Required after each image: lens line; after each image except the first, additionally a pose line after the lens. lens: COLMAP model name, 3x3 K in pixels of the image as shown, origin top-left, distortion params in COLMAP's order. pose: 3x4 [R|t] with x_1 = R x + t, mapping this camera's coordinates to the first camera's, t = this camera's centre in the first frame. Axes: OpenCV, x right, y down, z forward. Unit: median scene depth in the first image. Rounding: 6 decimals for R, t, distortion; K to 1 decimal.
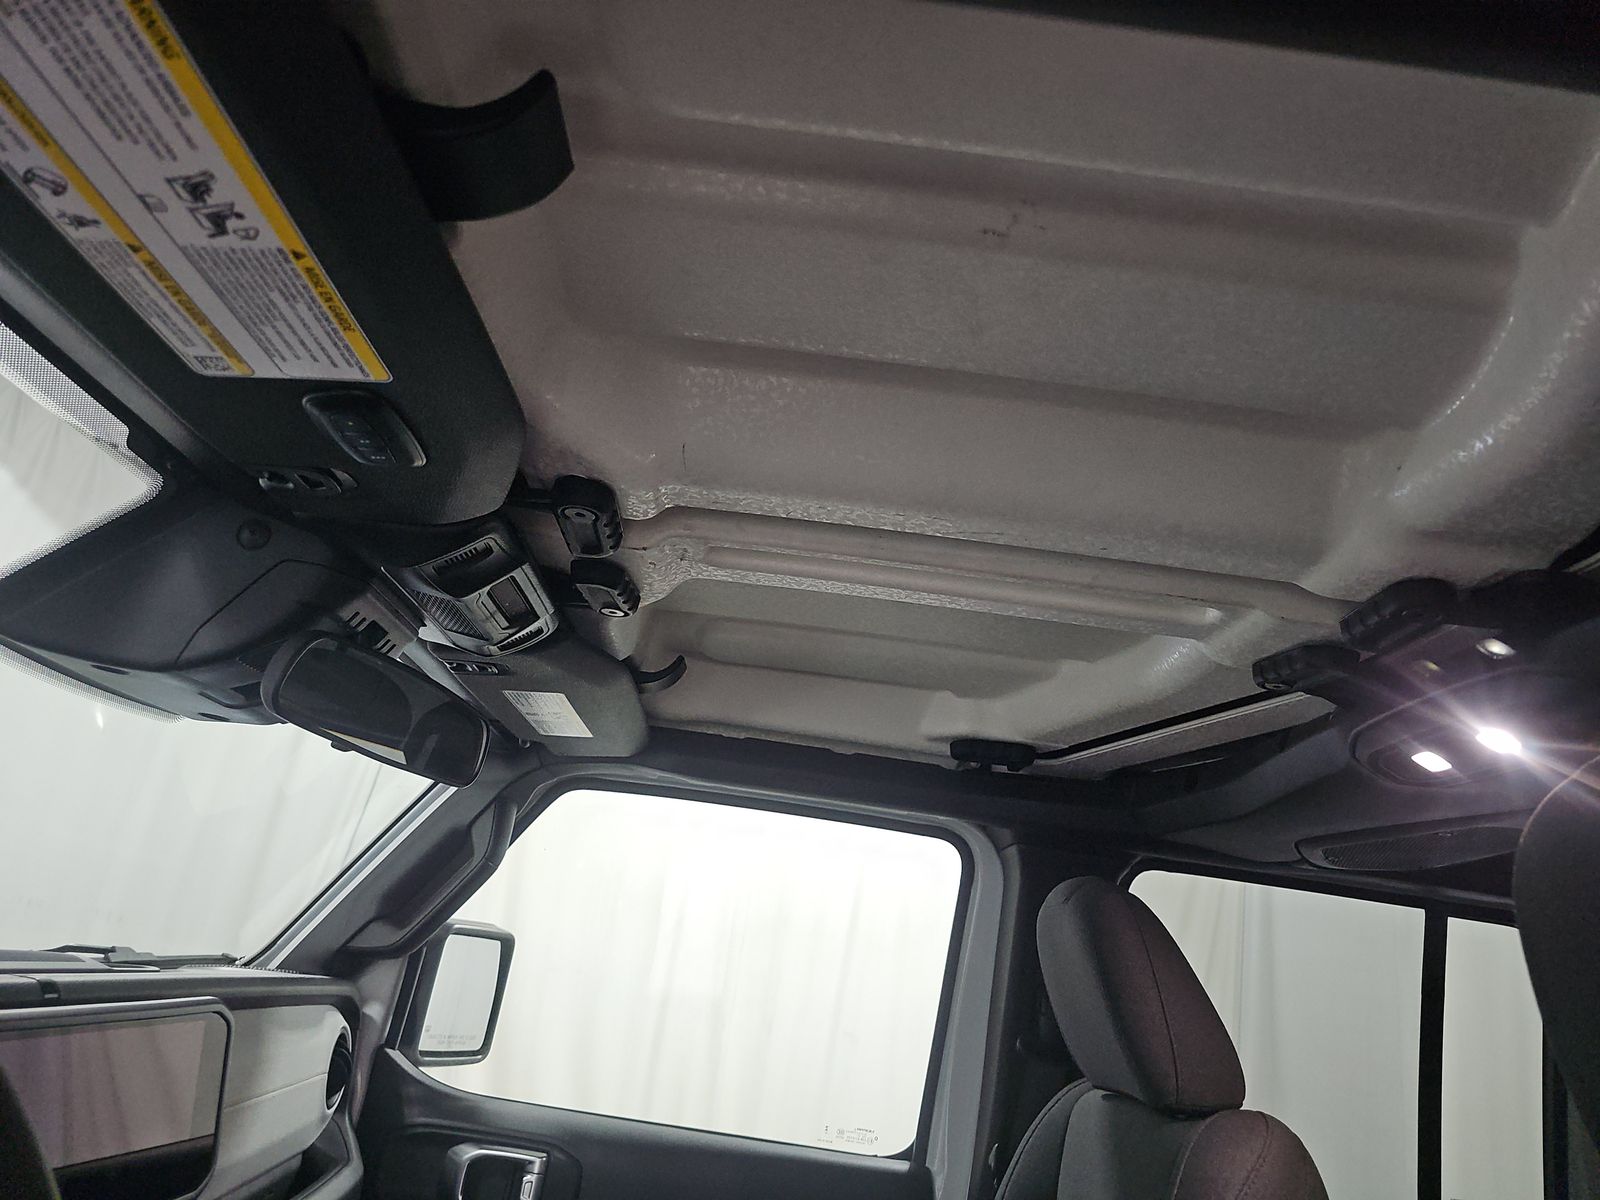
lens RADIAL K [[1042.9, 0, 791.4], [0, 1042.9, 598.2], [0, 0, 1]] dist [0.058426, -0.069125]
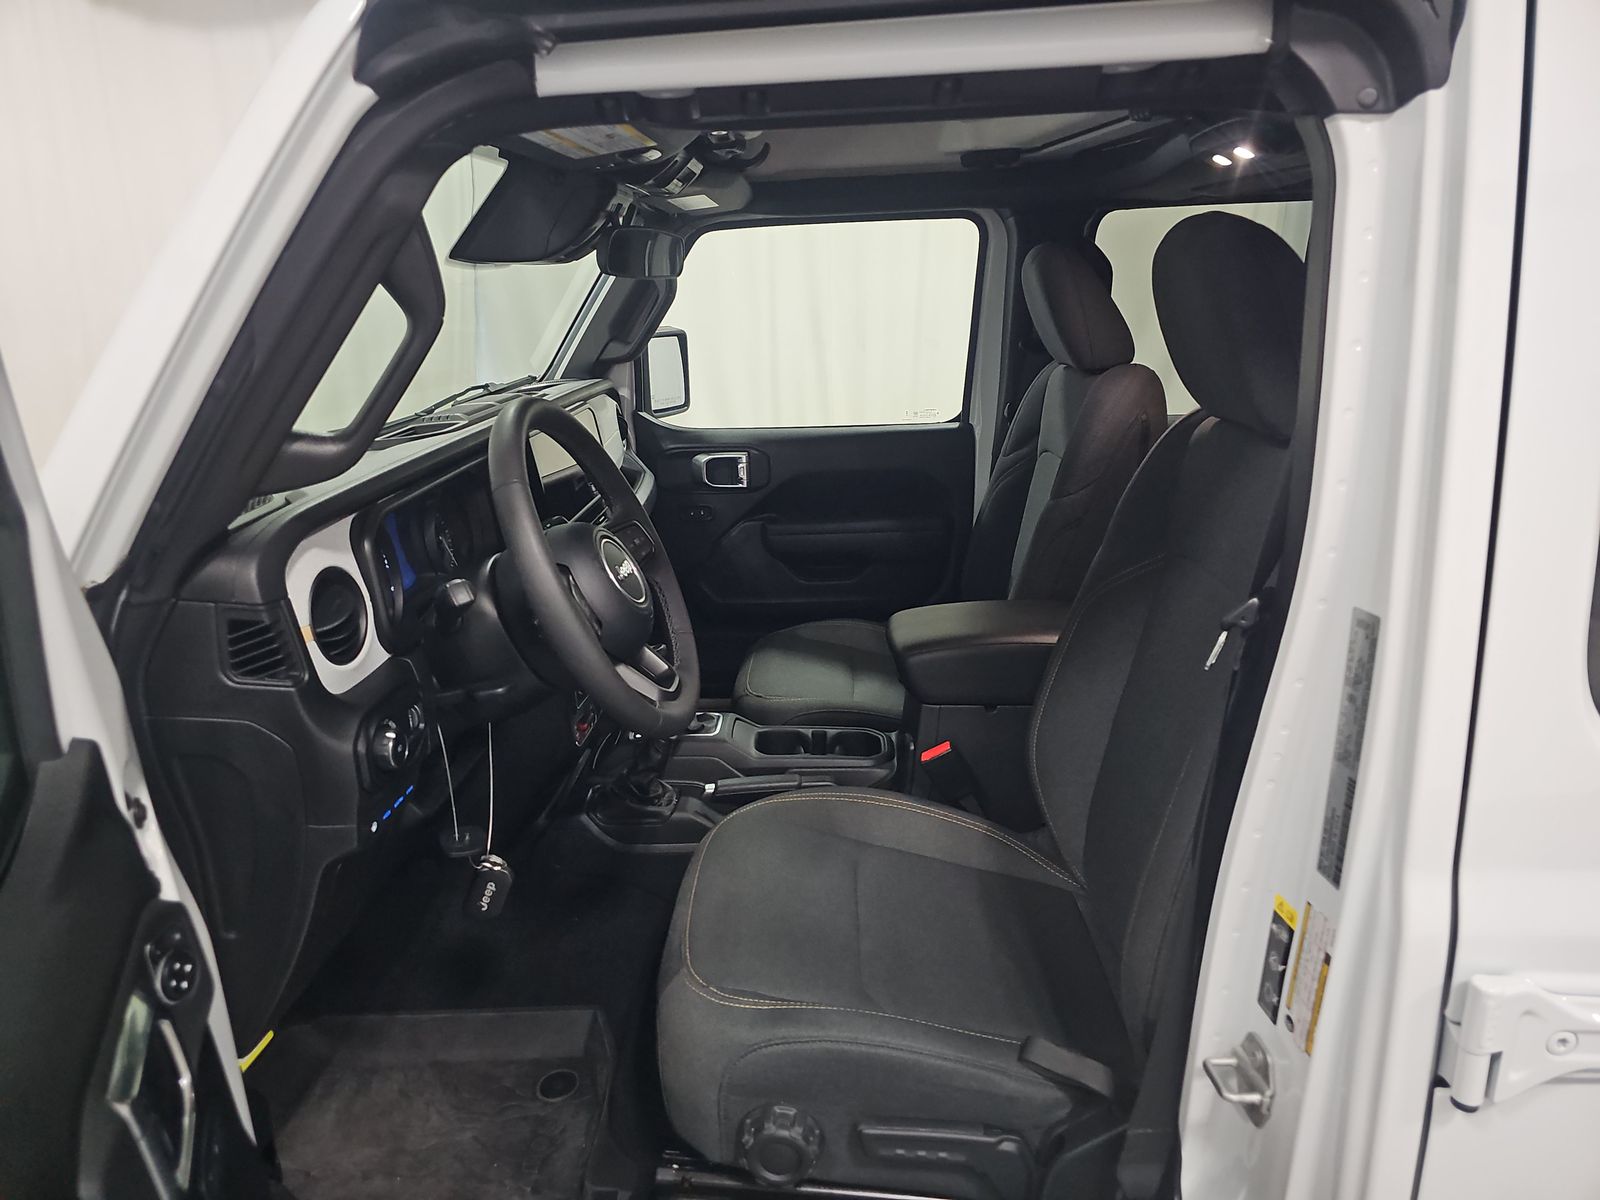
lens RADIAL K [[1042.9, 0, 791.4], [0, 1042.9, 598.2], [0, 0, 1]] dist [0.058426, -0.069125]
pose [[0.981722, -0.139379, -0.129600, 0.027345], [0.188813, 0.798834, 0.571152, -0.243846], [0.023923, -0.585182, 0.810549, -0.521044]]
